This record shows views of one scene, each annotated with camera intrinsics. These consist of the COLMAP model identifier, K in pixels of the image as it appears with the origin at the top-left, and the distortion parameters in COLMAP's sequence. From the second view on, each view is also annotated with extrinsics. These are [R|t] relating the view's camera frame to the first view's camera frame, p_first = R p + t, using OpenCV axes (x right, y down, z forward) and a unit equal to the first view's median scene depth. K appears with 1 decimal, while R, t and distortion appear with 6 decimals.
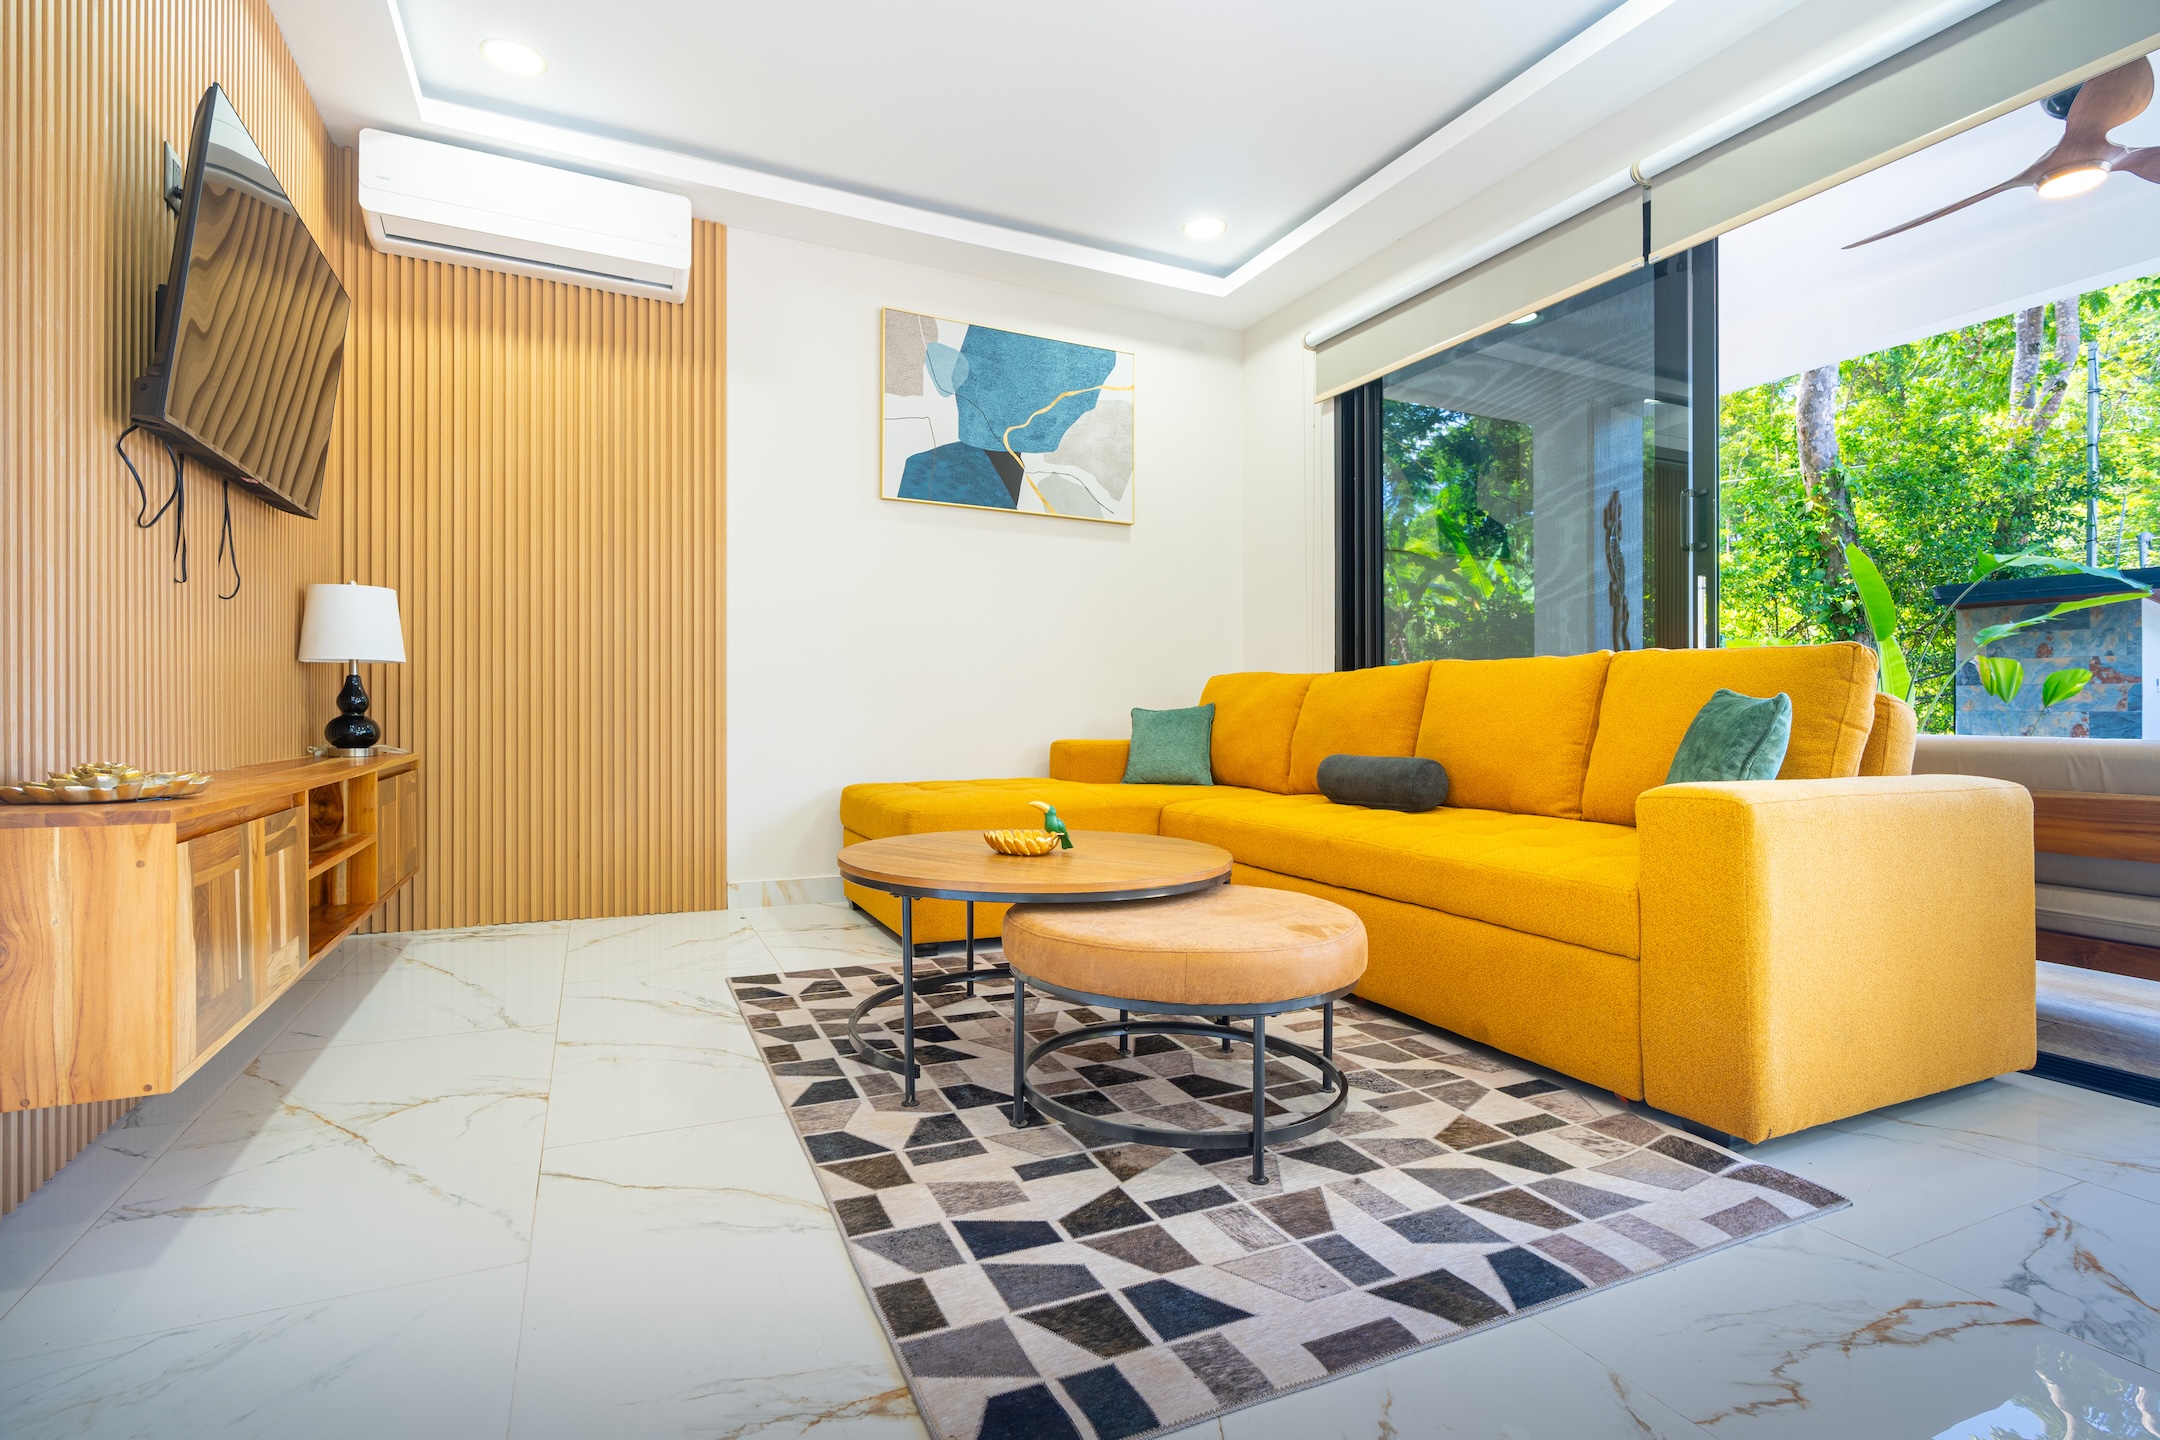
lens RADIAL K [[1046.2, 0, 1067.7], [0, 1046.2, 703.4], [0, 0, 1]] dist [0.000617, 0.001767]
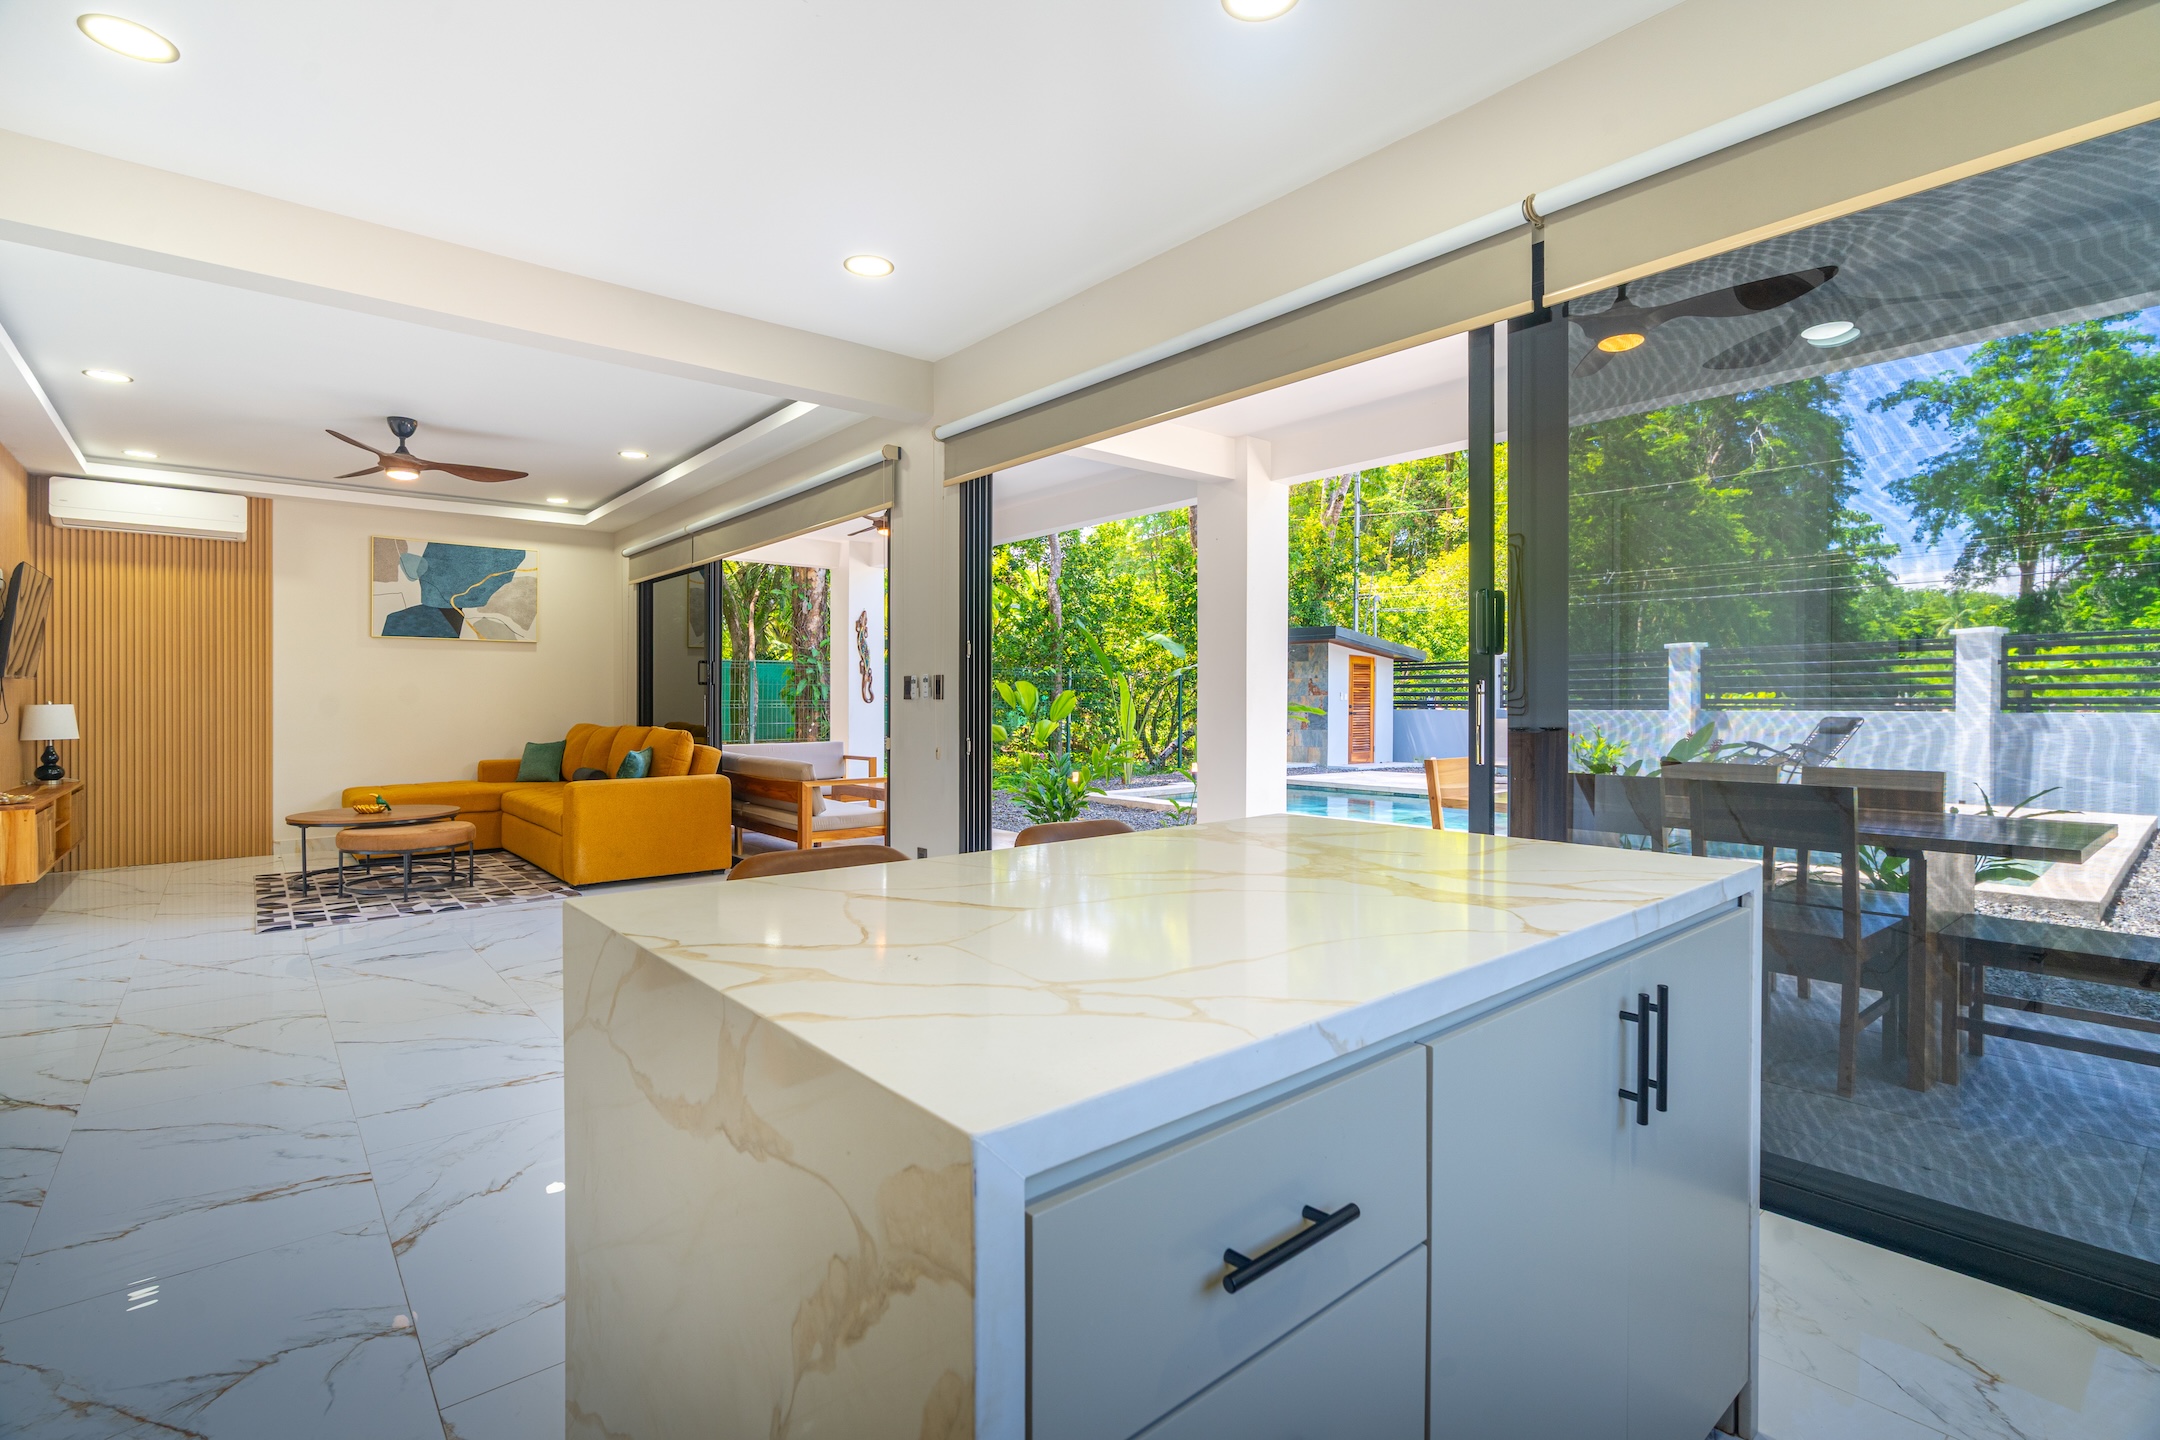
lens RADIAL K [[1013.9, 0, 1066.9], [0, 1013.9, 680.4], [0, 0, 1]] dist [-0.000679, 0.001121]
pose [[0.965587, -0.008546, 0.259939, 0.605494], [0.011041, 0.999906, -0.008139, -0.093930], [-0.259845, 0.010729, 0.965591, -1.190623]]
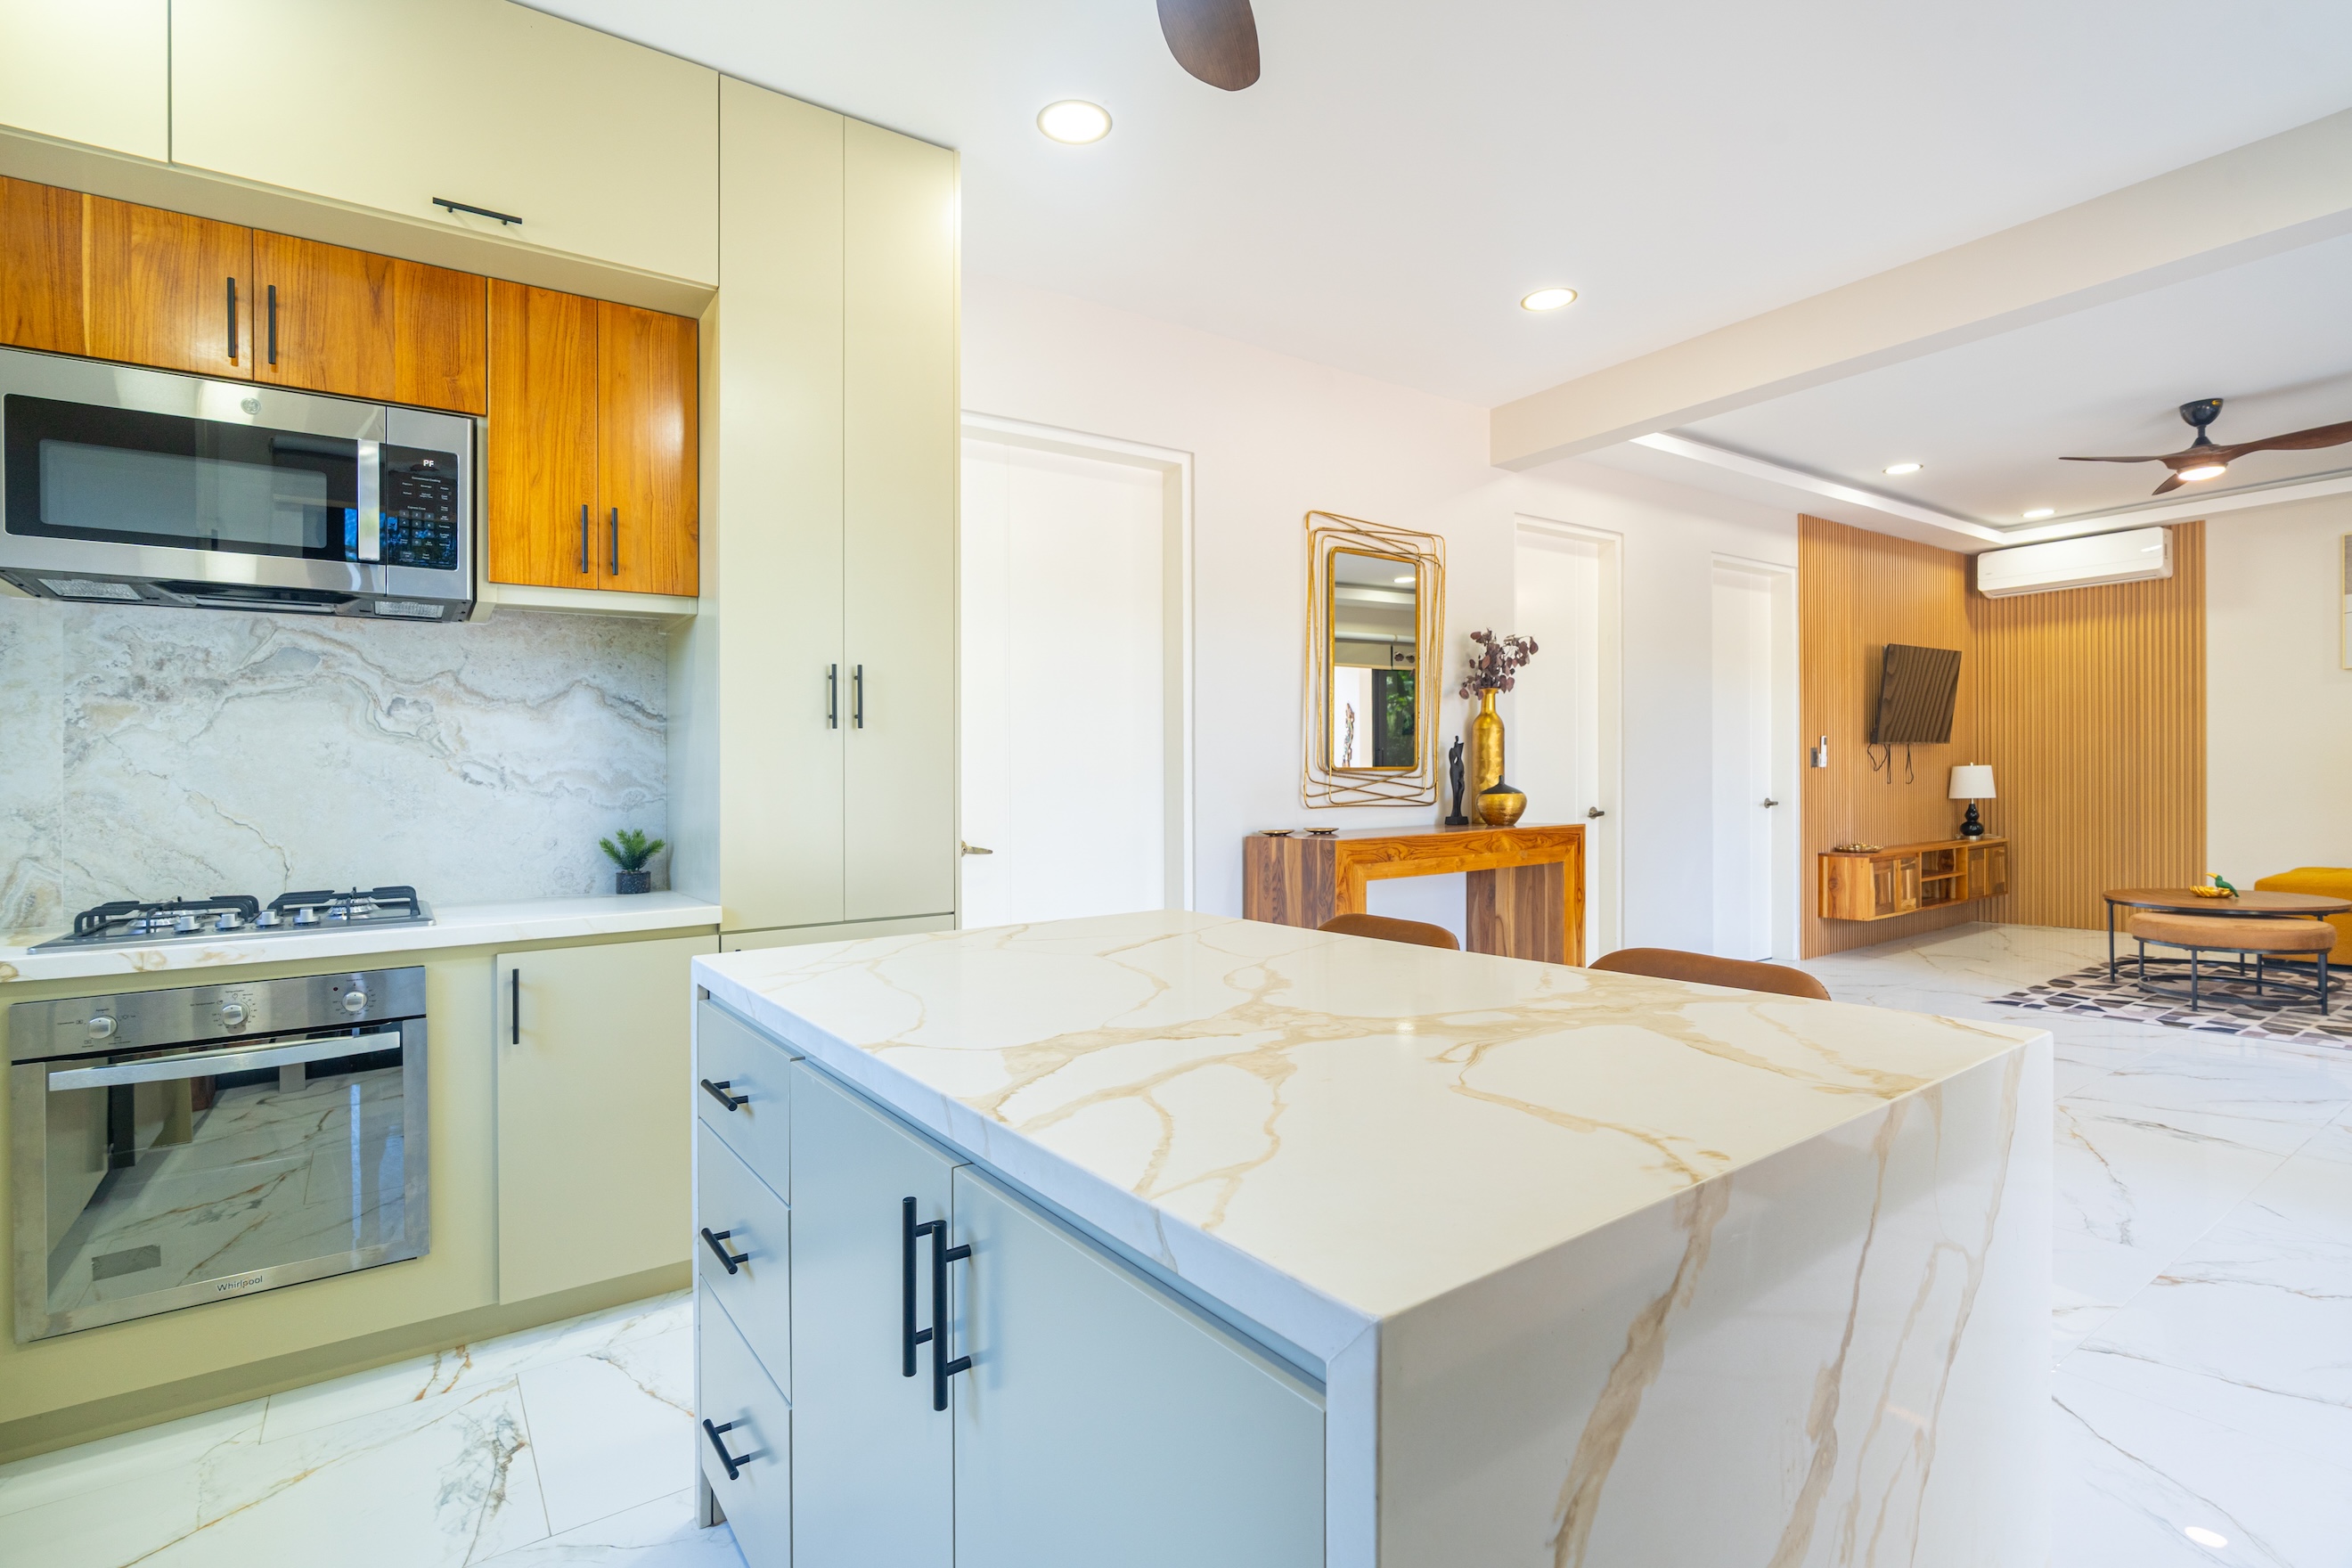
lens RADIAL K [[1114.4, 0, 1162.4], [0, 1114.4, 786.8], [0, 0, 1]] dist [0.002408, 0.000792]
pose [[0.177729, -0.010316, -0.984025, 1.114971], [0.032835, 0.999450, -0.004547, -0.087945], [0.983531, -0.031502, 0.177971, -0.934837]]
